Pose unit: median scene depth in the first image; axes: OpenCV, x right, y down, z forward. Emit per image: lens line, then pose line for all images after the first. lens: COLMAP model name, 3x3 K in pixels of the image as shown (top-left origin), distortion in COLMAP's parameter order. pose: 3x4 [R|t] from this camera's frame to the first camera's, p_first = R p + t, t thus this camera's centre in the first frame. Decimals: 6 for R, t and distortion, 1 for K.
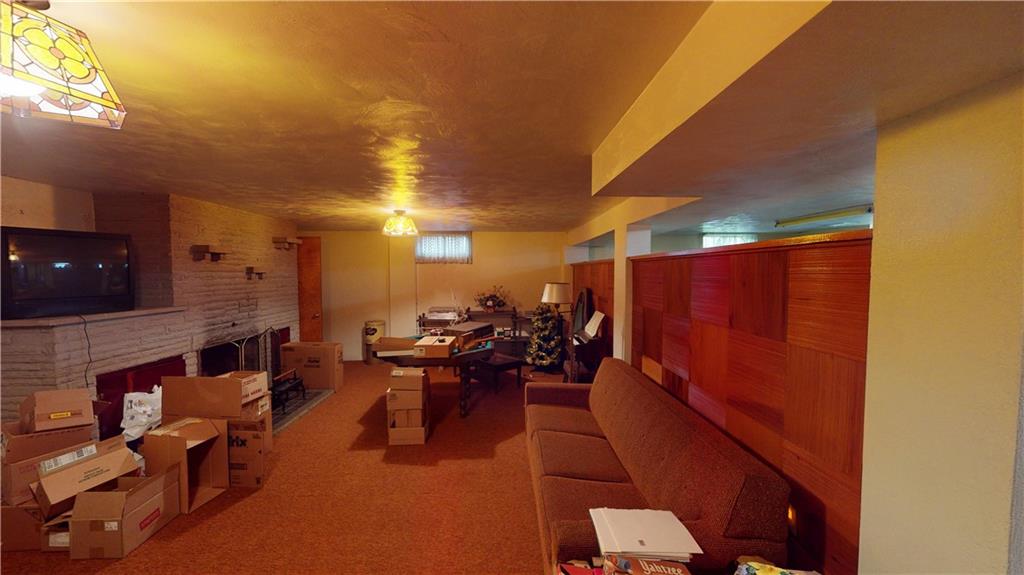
lens RADIAL K [[377.2, 0, 512.0], [0, 377.2, 287.5], [0, 0, 1]] dist [-0.000998, -0.000274]
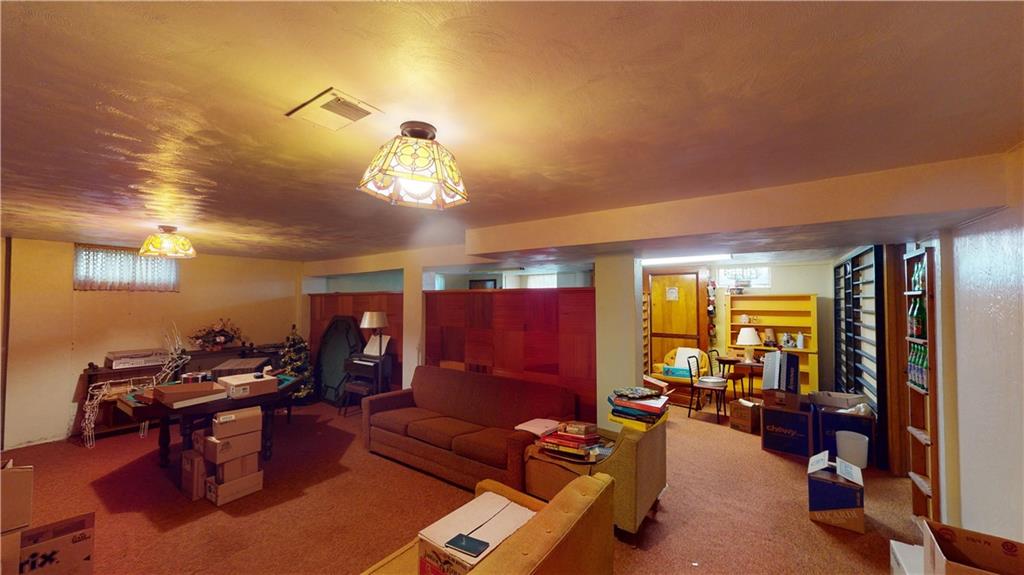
lens RADIAL K [[377.2, 0, 512.0], [0, 377.2, 287.5], [0, 0, 1]] dist [-0.000998, -0.000274]
pose [[0.600707, 0.026272, 0.799038, -0.581165], [0.036848, 0.997488, -0.060498, 0.001898], [-0.798620, 0.065785, 0.598230, -0.067637]]
